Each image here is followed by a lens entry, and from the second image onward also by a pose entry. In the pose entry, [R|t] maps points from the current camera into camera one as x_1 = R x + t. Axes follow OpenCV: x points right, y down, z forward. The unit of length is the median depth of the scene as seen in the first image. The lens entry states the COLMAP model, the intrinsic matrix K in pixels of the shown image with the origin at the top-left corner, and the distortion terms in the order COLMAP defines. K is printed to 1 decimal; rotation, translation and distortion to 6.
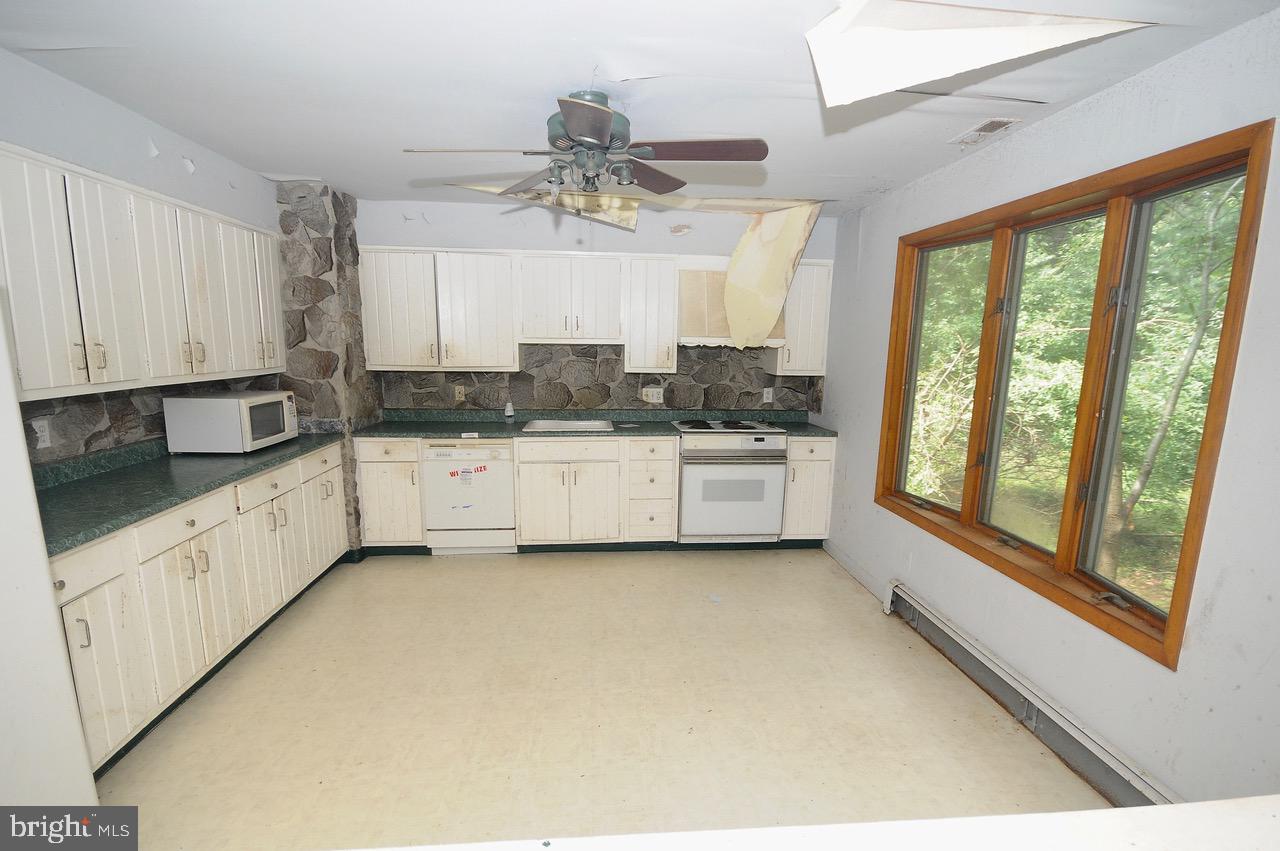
lens RADIAL K [[592.8, 0, 642.4], [0, 592.8, 443.0], [0, 0, 1]] dist [-0.002286, -0.000899]
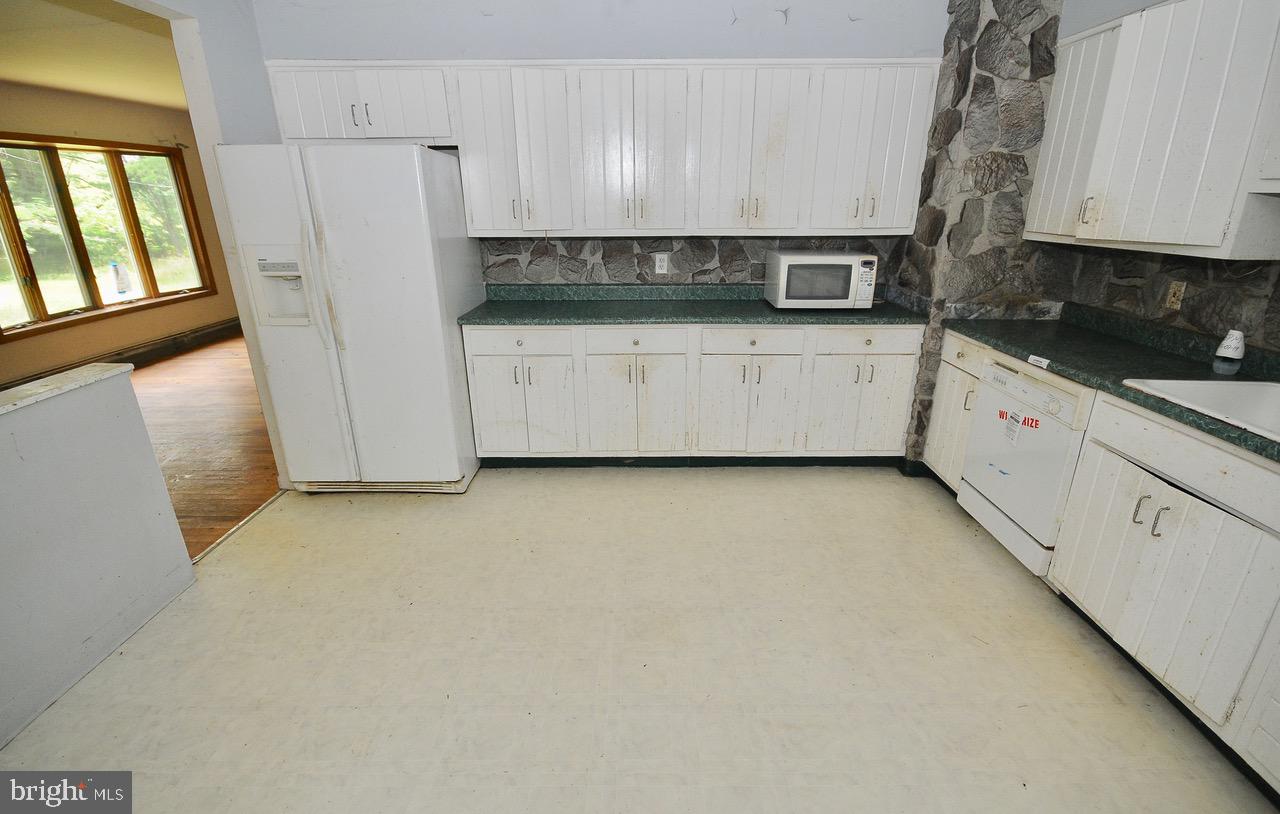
lens RADIAL K [[574.4, 0, 640.0], [0, 574.4, 407.0], [0, 0, 1]] dist [-0.002428, -0.000442]
pose [[-0.091450, 0.319228, -0.943255, 0.281493], [-0.168280, 0.928647, 0.330600, -0.090303], [0.981488, 0.188965, -0.031205, 0.639471]]
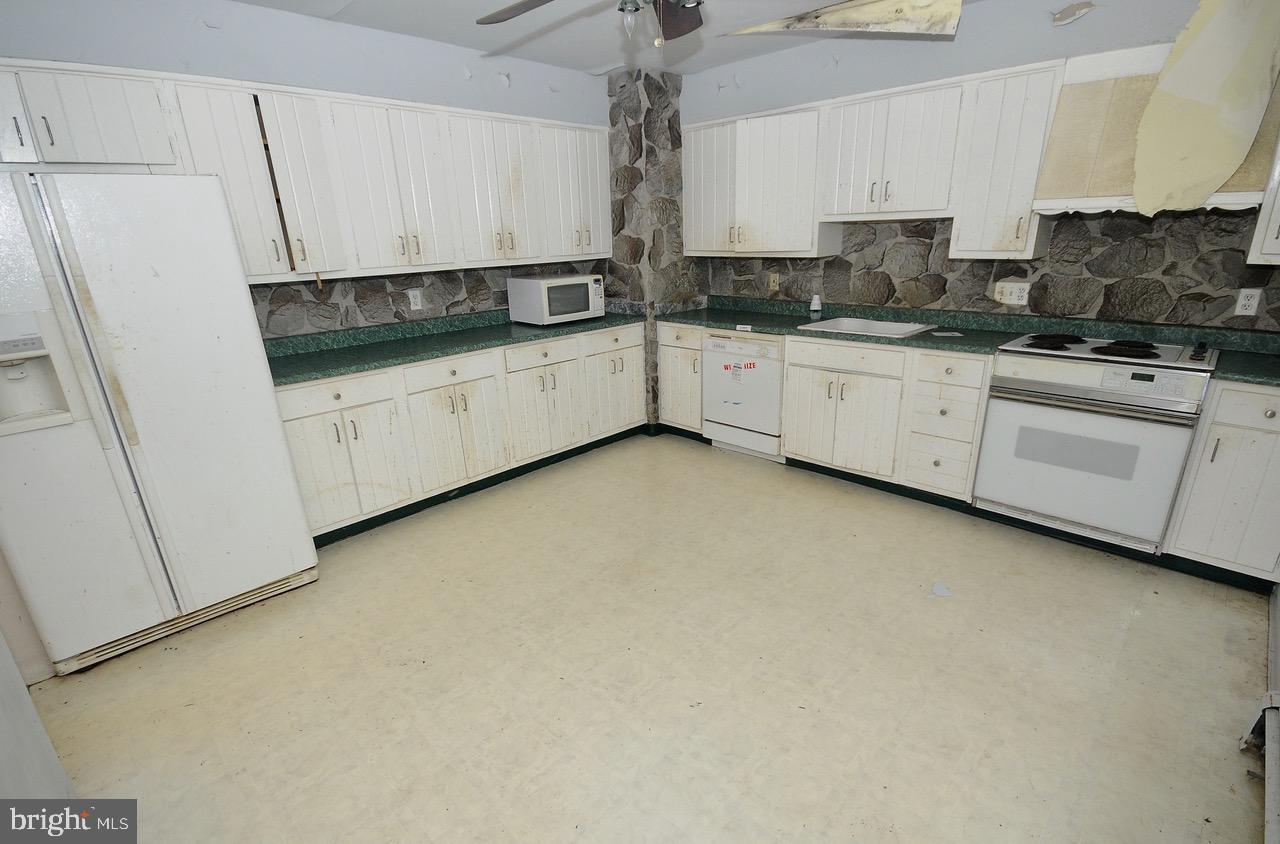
lens RADIAL K [[600.5, 0, 642.5], [0, 600.5, 442.3], [0, 0, 1]] dist [-0.010060, 0.000986]
pose [[0.653154, 0.219634, -0.724673, 0.323387], [-0.091154, 0.972857, 0.212696, -0.023997], [0.751718, -0.072866, 0.655446, 0.248262]]
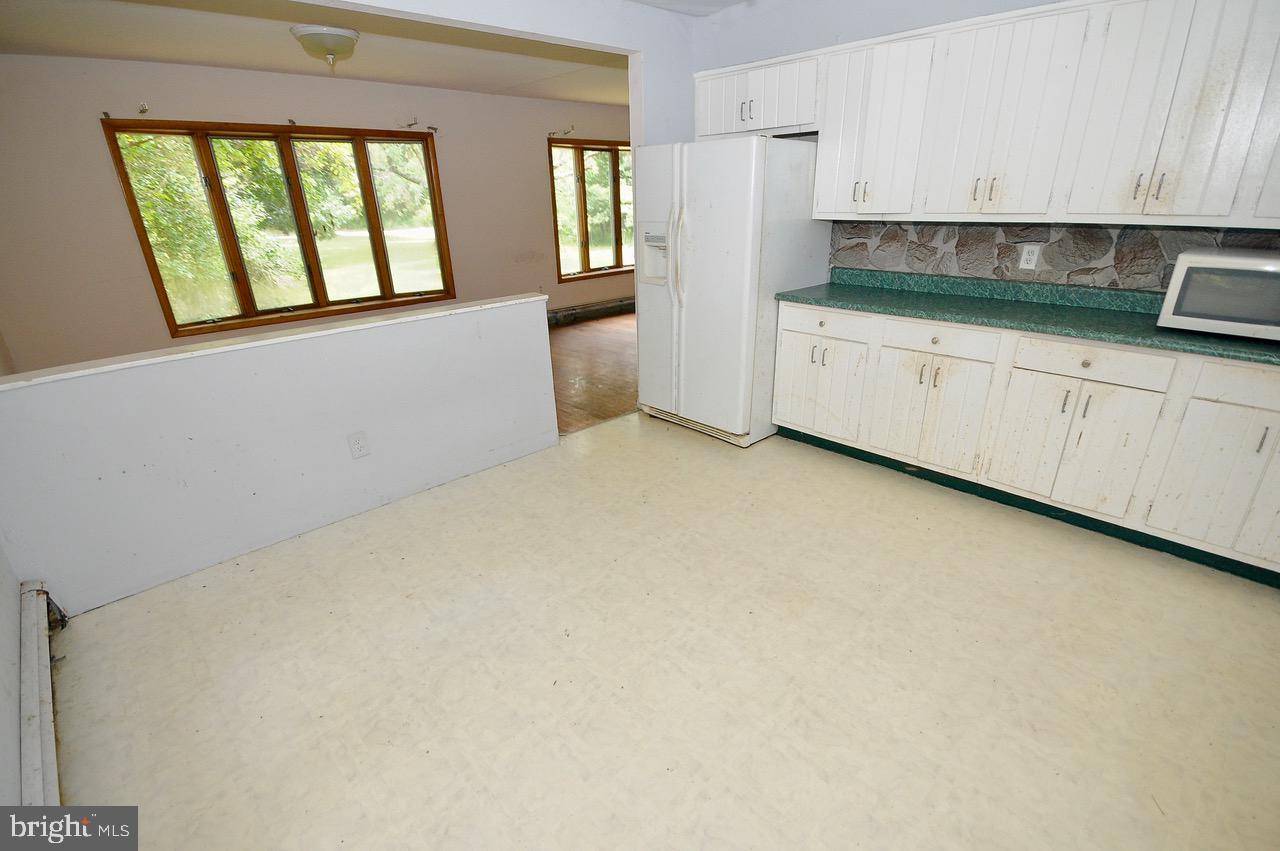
lens RADIAL K [[592.8, 0, 642.4], [0, 592.8, 443.0], [0, 0, 1]] dist [-0.002286, -0.000899]
pose [[-0.783145, 0.243409, -0.572221, 0.253991], [-0.097097, 0.861053, 0.499159, -0.132995], [0.614212, 0.446474, -0.650695, 0.894464]]
